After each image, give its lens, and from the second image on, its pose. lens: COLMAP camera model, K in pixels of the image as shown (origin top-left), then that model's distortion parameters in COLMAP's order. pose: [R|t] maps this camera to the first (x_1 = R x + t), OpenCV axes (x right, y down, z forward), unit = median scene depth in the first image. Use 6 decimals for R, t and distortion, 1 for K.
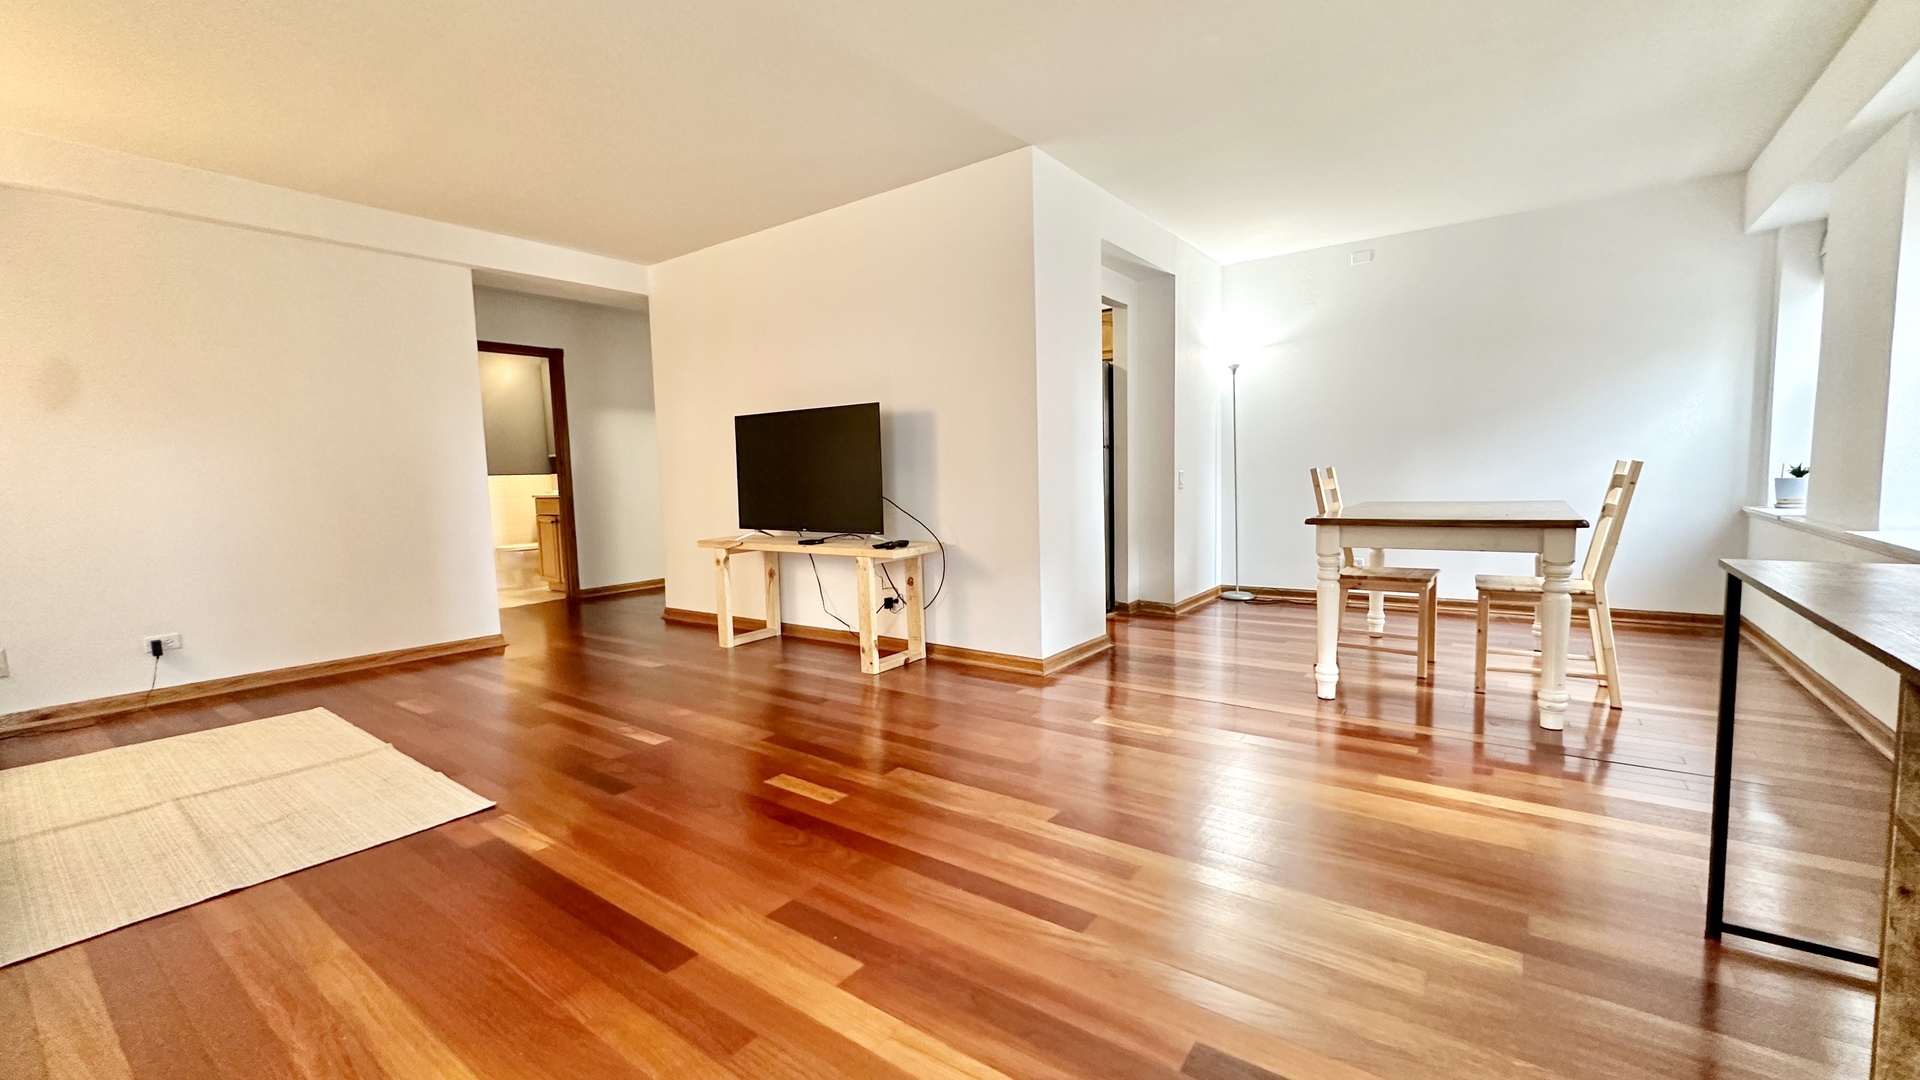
lens RADIAL K [[766.9, 0, 957.0], [0, 766.9, 542.7], [0, 0, 1]] dist [-0.000106, 0.000047]
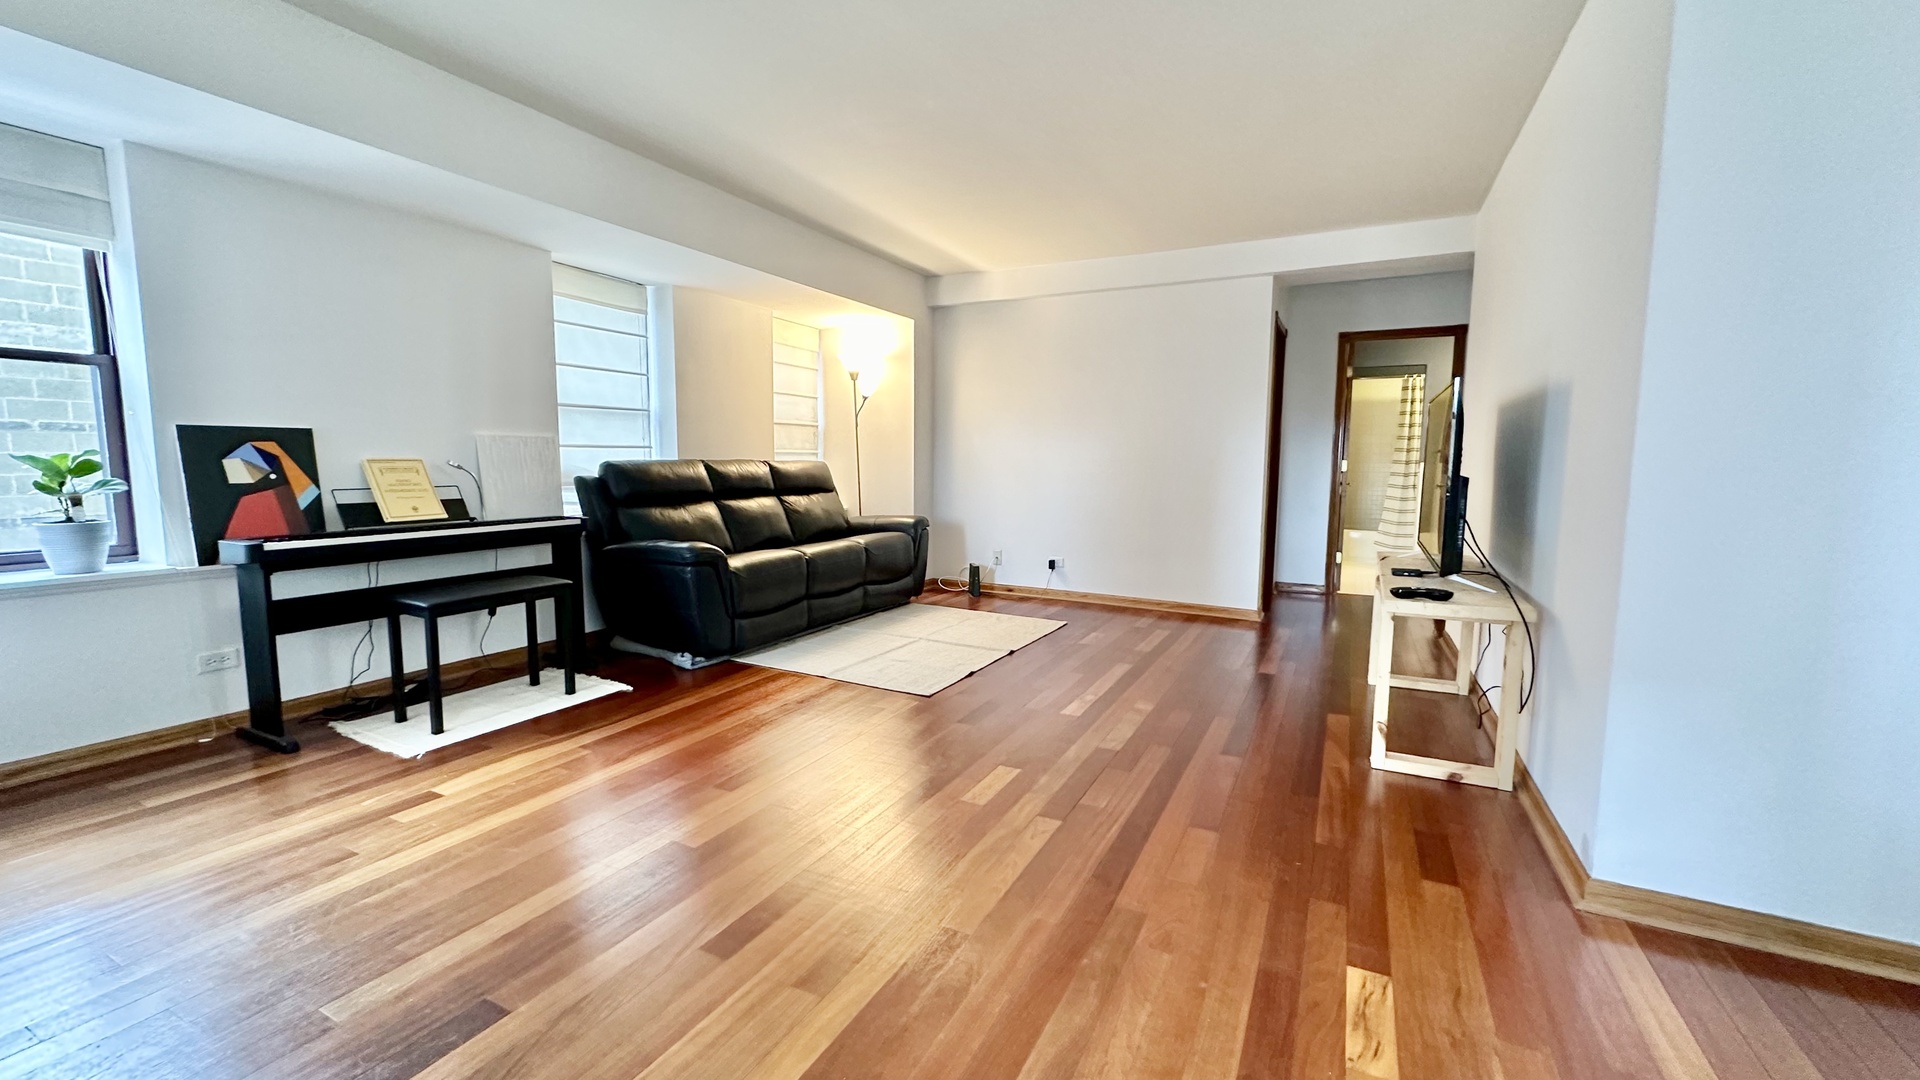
lens RADIAL K [[766.9, 0, 958.9], [0, 766.9, 541.2], [0, 0, 1]] dist [-0.000106, 0.000047]
pose [[0.158014, 0.131860, -0.978593, 0.463031], [-0.103675, 0.987782, 0.116358, -0.071713], [0.981979, 0.083069, 0.169754, 0.458636]]
